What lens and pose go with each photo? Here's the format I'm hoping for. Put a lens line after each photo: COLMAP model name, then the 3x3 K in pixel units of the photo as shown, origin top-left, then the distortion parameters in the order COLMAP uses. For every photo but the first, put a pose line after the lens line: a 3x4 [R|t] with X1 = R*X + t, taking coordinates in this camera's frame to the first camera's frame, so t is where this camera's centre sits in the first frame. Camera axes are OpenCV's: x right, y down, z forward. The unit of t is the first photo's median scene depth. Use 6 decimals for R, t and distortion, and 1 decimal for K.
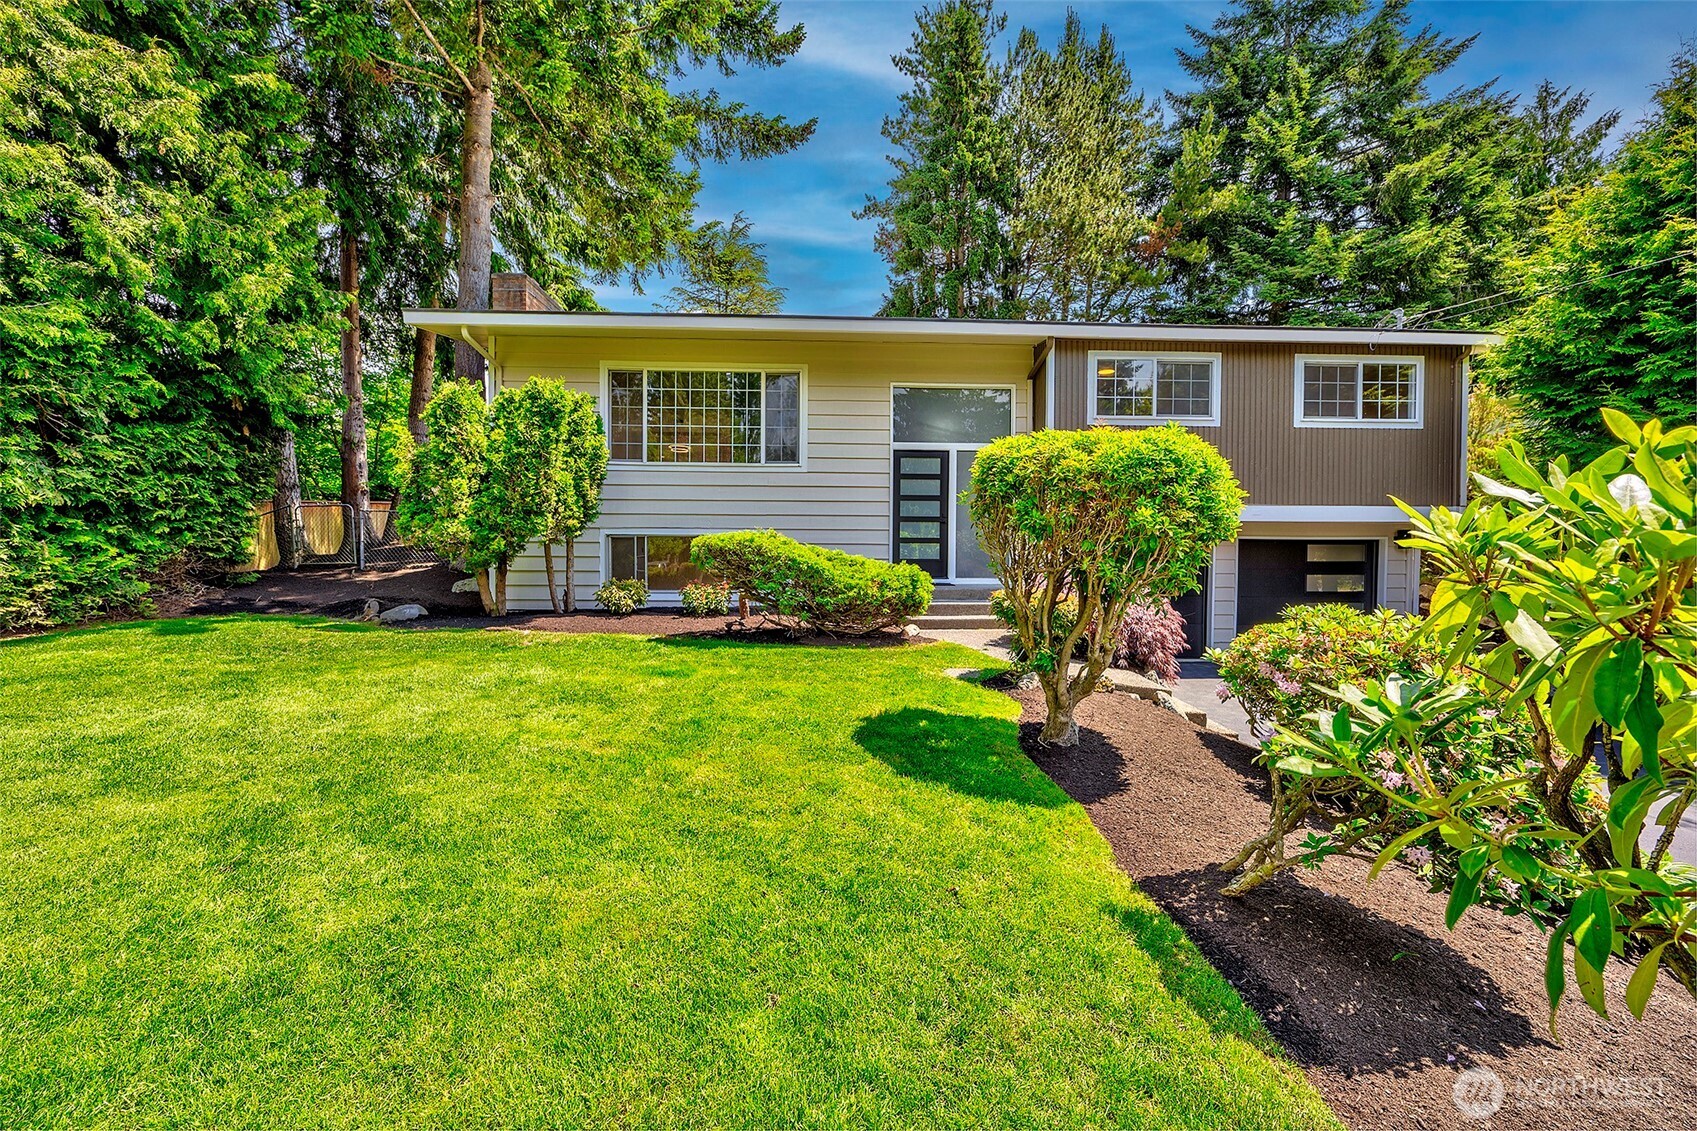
lens RADIAL K [[666.9, 0, 848.5], [0, 666.9, 565.5], [0, 0, 1]] dist [-0.003310, -0.000543]
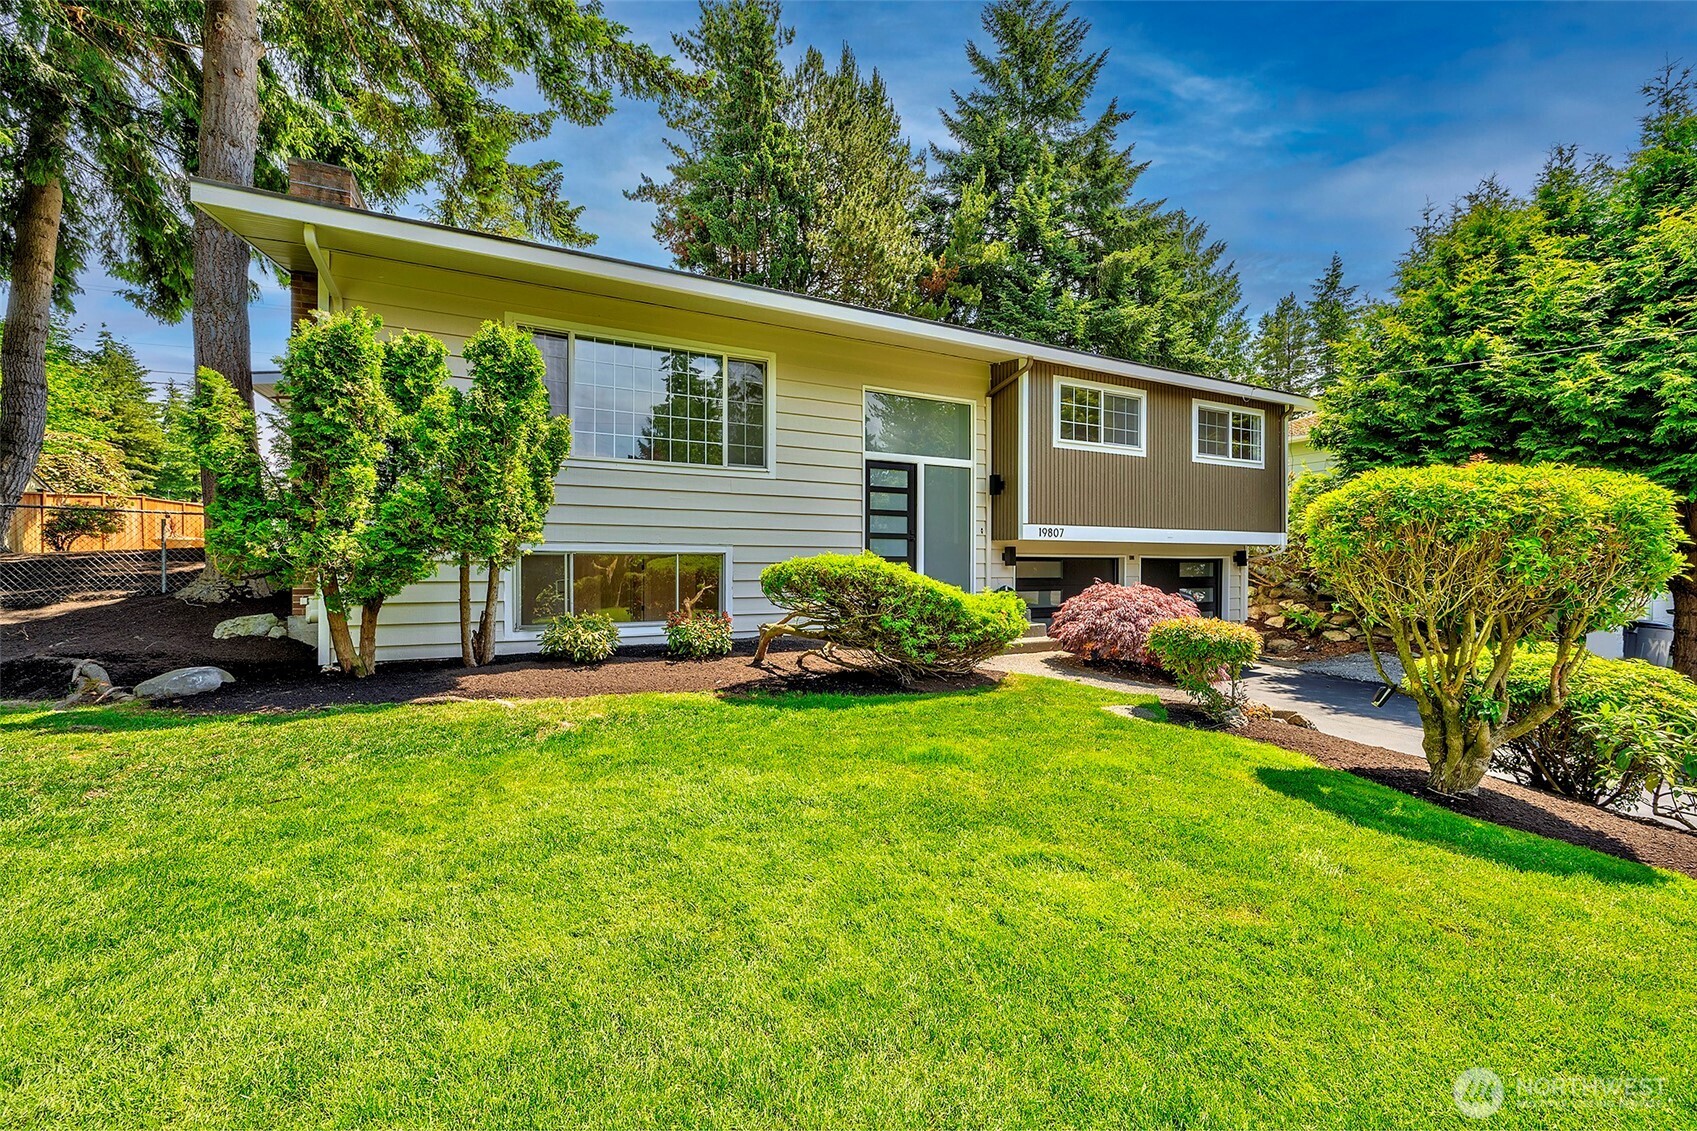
lens RADIAL K [[666.9, 0, 848.5], [0, 666.9, 565.5], [0, 0, 1]] dist [-0.003310, -0.000543]
pose [[0.912274, -0.002727, 0.409572, -0.299150], [0.007345, 0.999926, -0.009701, -0.019053], [-0.409515, 0.011858, 0.912226, 0.170691]]
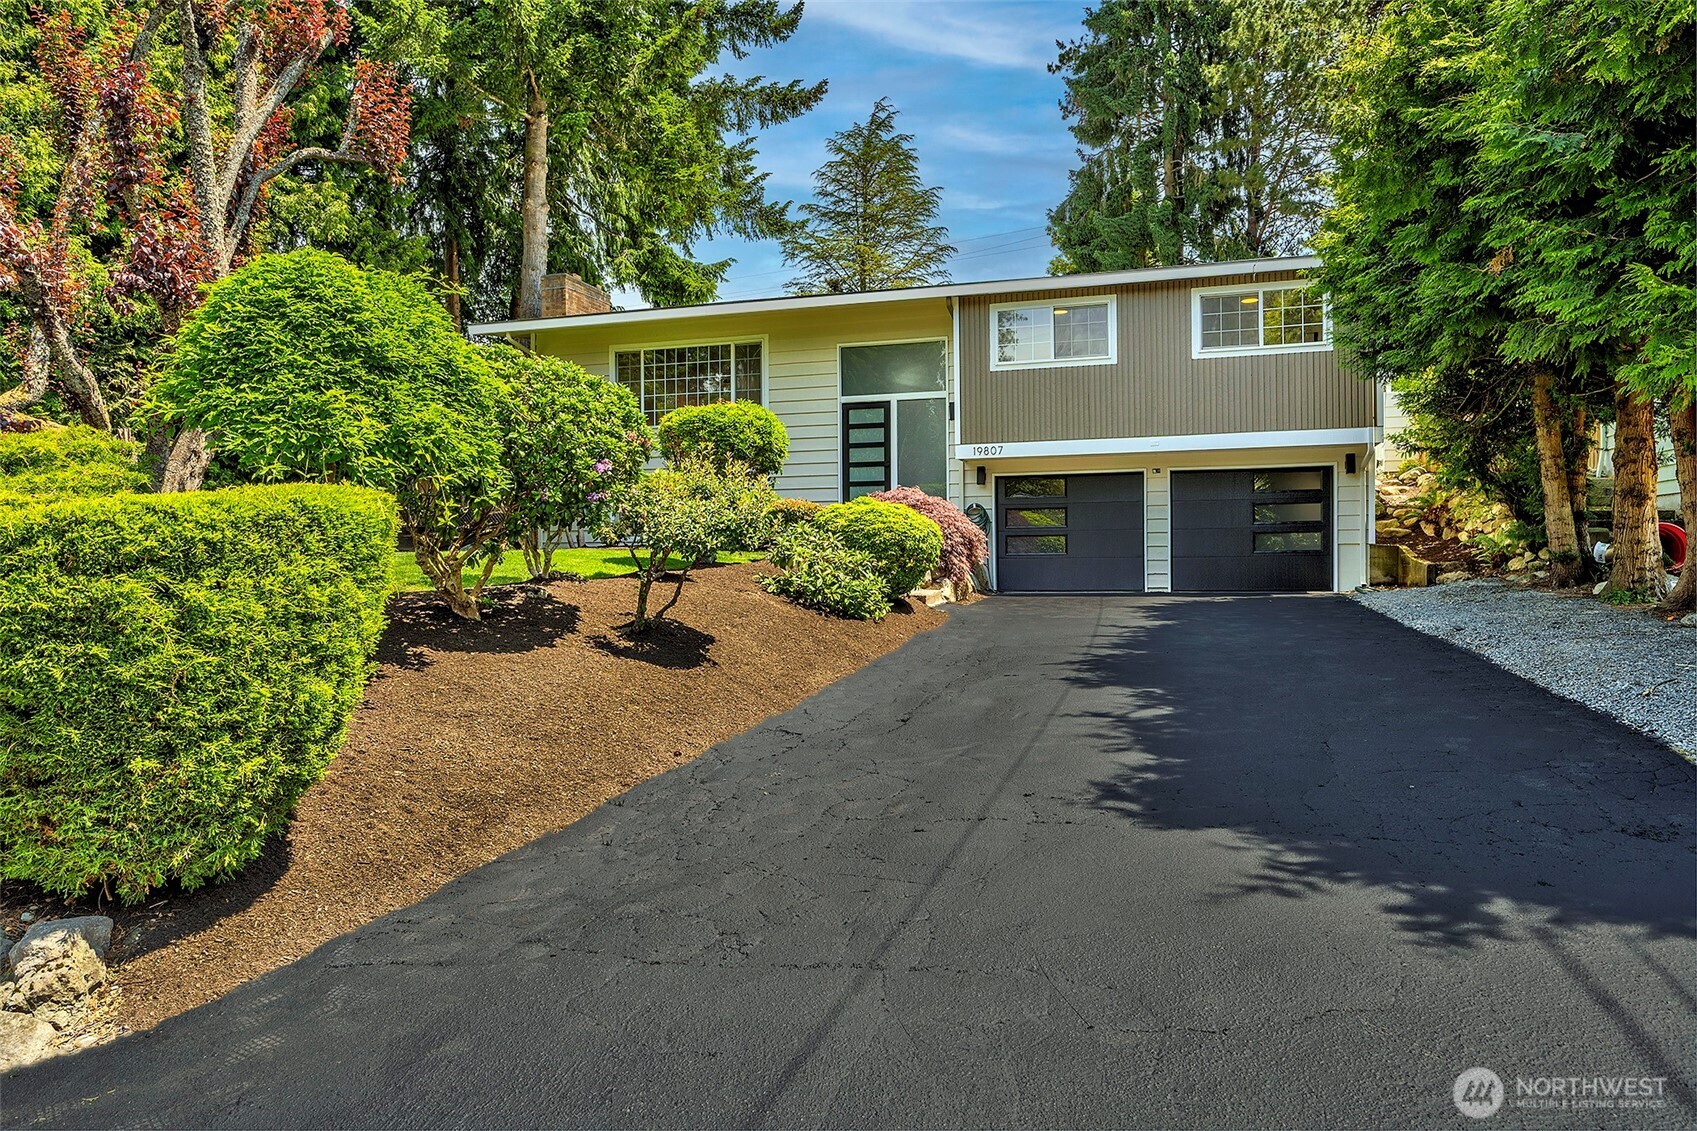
lens RADIAL K [[1098.1, 0, 848.5], [0, 1098.1, 565.5], [0, 0, 1]] dist [-0.029637, -0.000763]
pose [[0.944244, -0.013576, -0.328966, 0.626556], [0.010451, 0.999882, -0.011265, 0.109255], [0.329080, 0.007199, 0.944275, -0.670698]]
